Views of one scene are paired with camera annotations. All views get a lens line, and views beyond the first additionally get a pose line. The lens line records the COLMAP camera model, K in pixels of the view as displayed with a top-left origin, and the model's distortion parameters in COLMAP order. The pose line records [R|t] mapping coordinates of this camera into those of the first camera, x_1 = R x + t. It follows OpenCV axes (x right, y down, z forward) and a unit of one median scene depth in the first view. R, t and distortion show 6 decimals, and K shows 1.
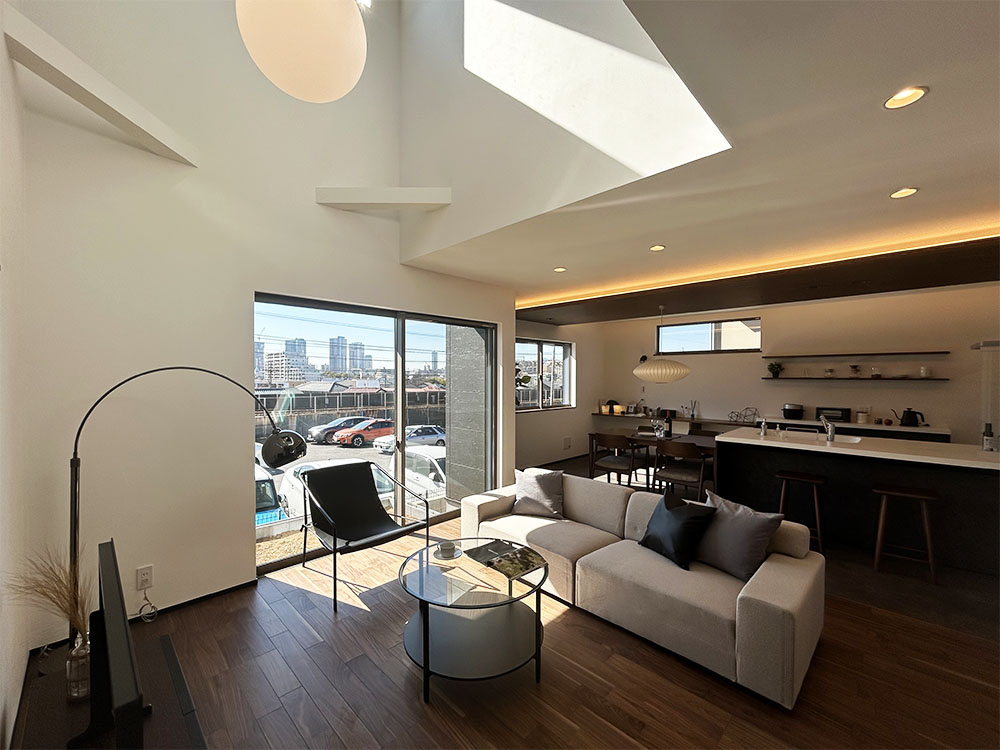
lens RADIAL K [[412.9, 0, 501.4], [0, 412.9, 377.0], [0, 0, 1]] dist [0.000029, -0.000214]
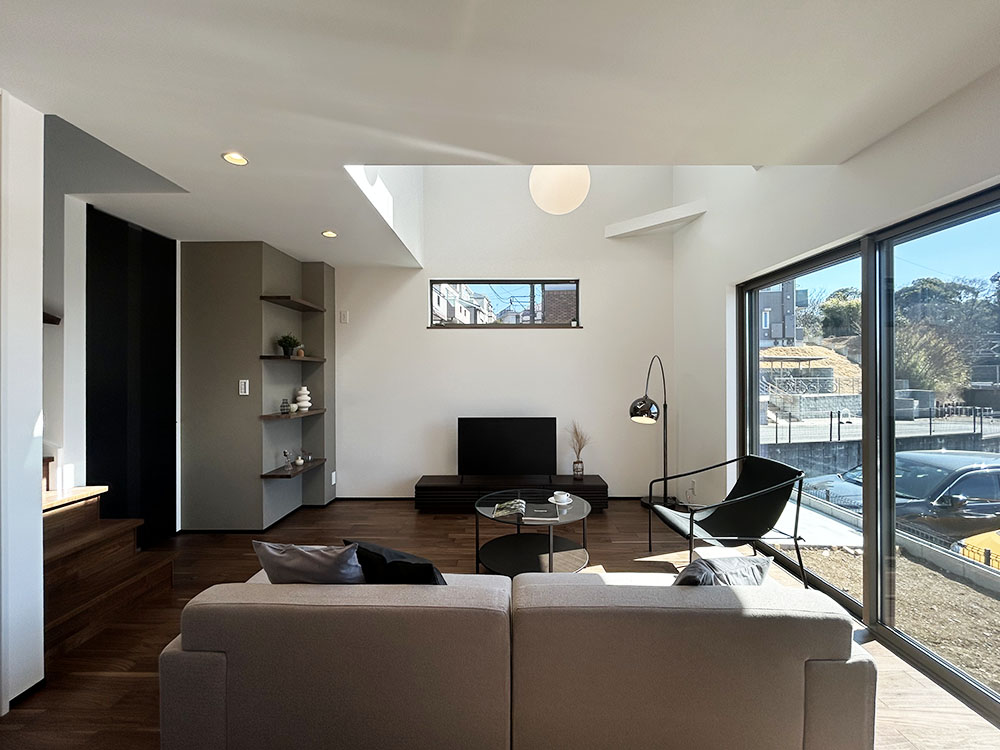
lens RADIAL K [[420.1, 0, 503.0], [0, 420.1, 372.3], [0, 0, 1]] dist [-0.002558, -0.000514]
pose [[-0.718260, -0.004148, -0.695762, 0.398795], [-0.000932, 0.999987, -0.004999, 0.024502], [0.695774, -0.002942, -0.718255, 0.821745]]
